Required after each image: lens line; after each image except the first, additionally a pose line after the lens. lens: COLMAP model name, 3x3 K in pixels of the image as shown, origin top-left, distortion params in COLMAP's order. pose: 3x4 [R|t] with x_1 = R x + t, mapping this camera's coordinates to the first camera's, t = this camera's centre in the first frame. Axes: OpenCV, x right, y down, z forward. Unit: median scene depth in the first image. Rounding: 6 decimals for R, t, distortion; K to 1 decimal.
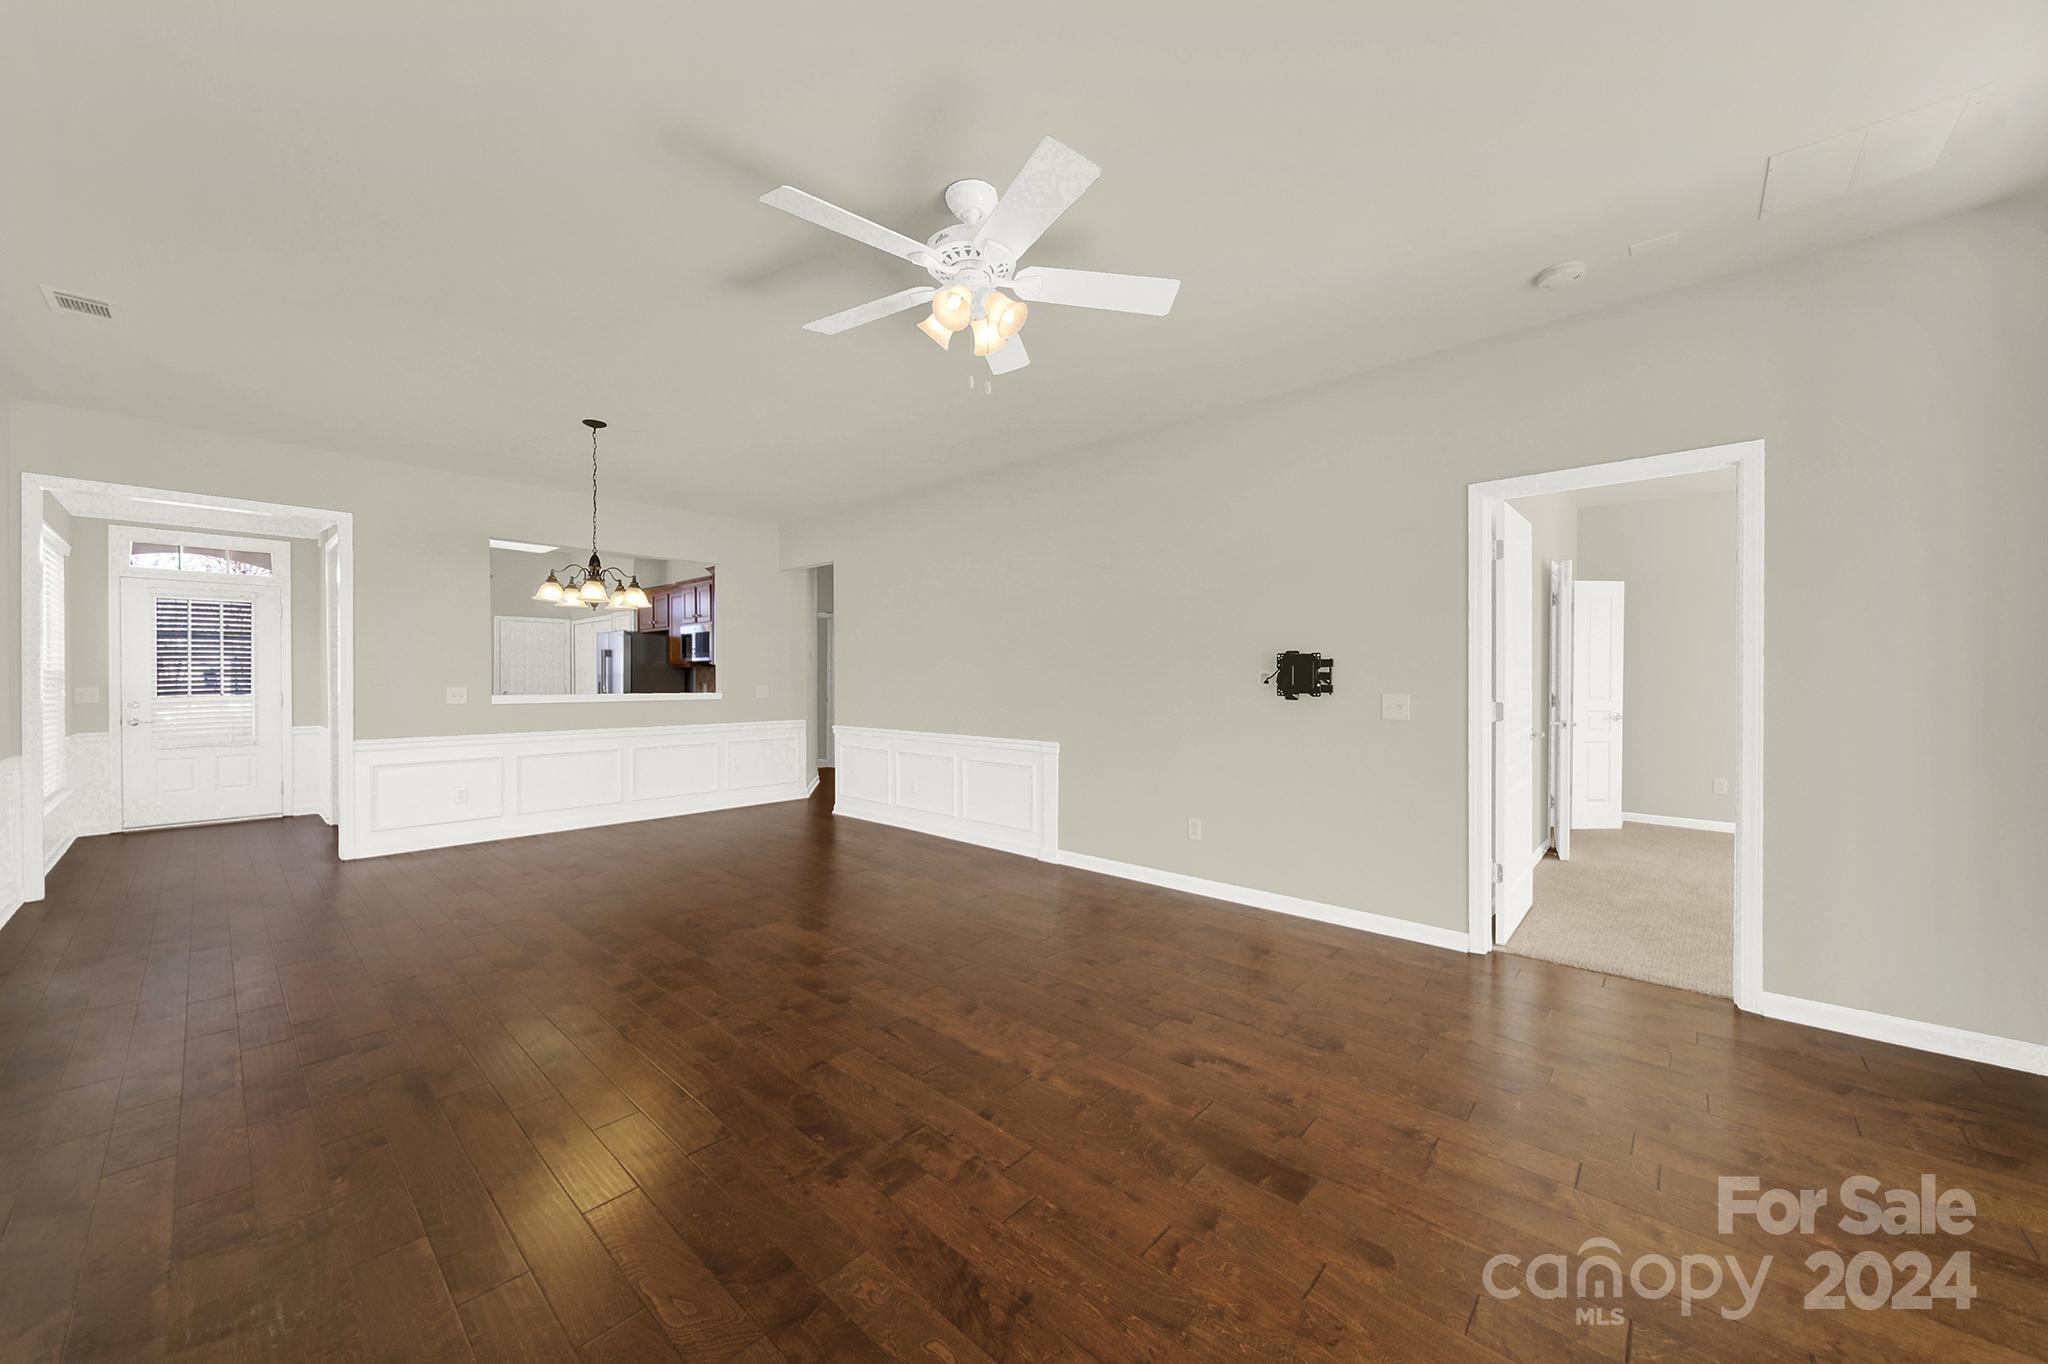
lens RADIAL K [[754.3, 0, 1024.4], [0, 754.3, 676.1], [0, 0, 1]] dist [-0.000633, 0.000233]
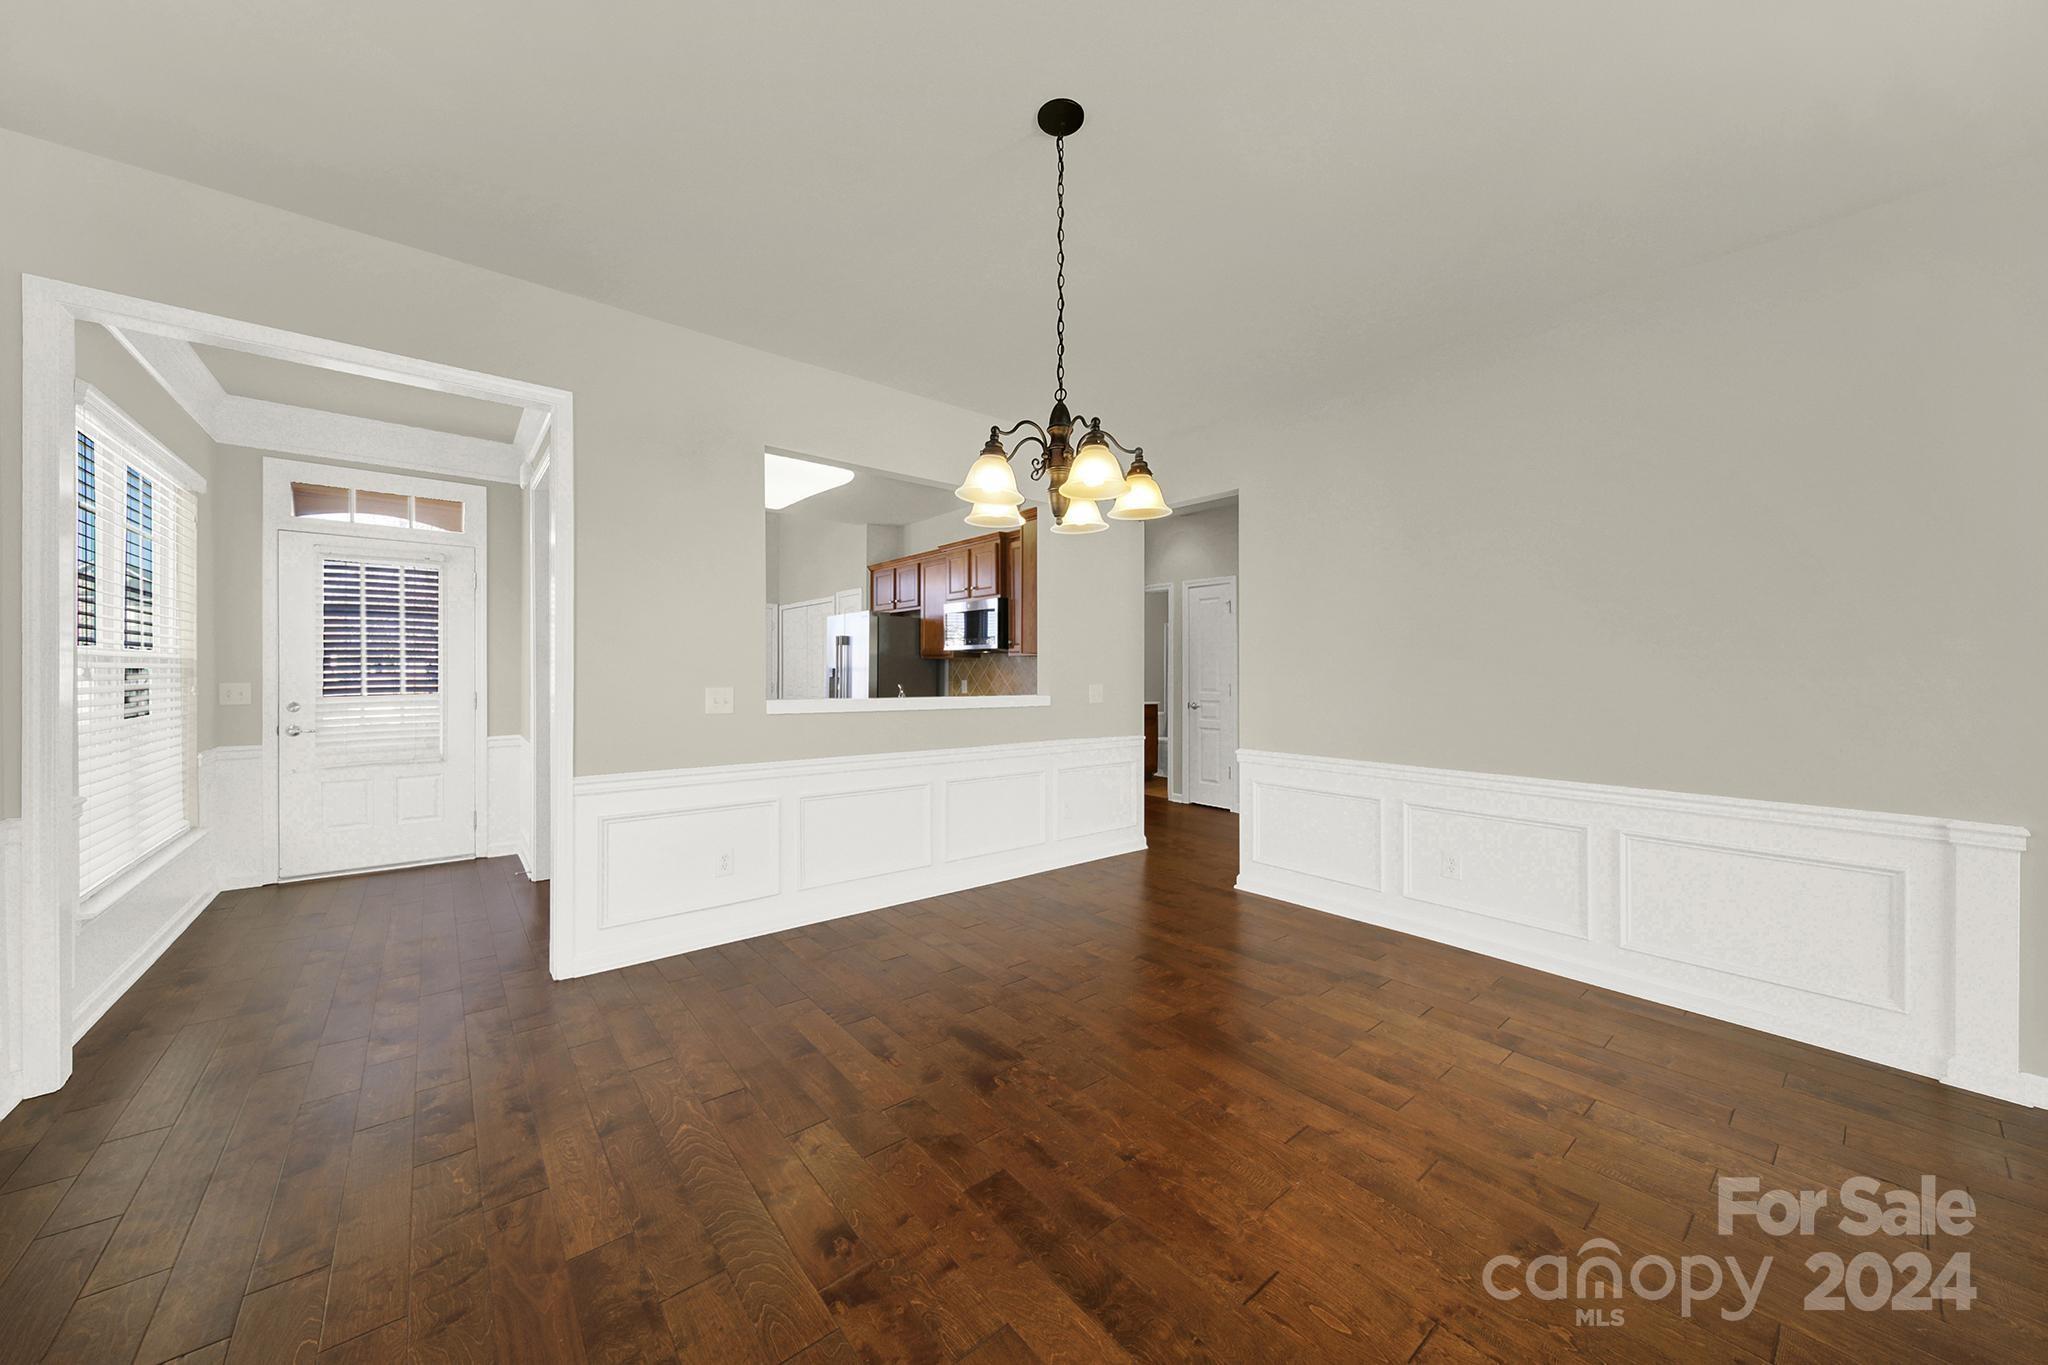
lens RADIAL K [[754.3, 0, 1024.4], [0, 754.3, 676.6], [0, 0, 1]] dist [-0.000633, 0.000233]
pose [[0.987528, 0.005354, -0.157353, -0.357875], [-0.004378, 0.999969, 0.006545, 0.001364], [0.157384, -0.005774, 0.987521, 0.377106]]
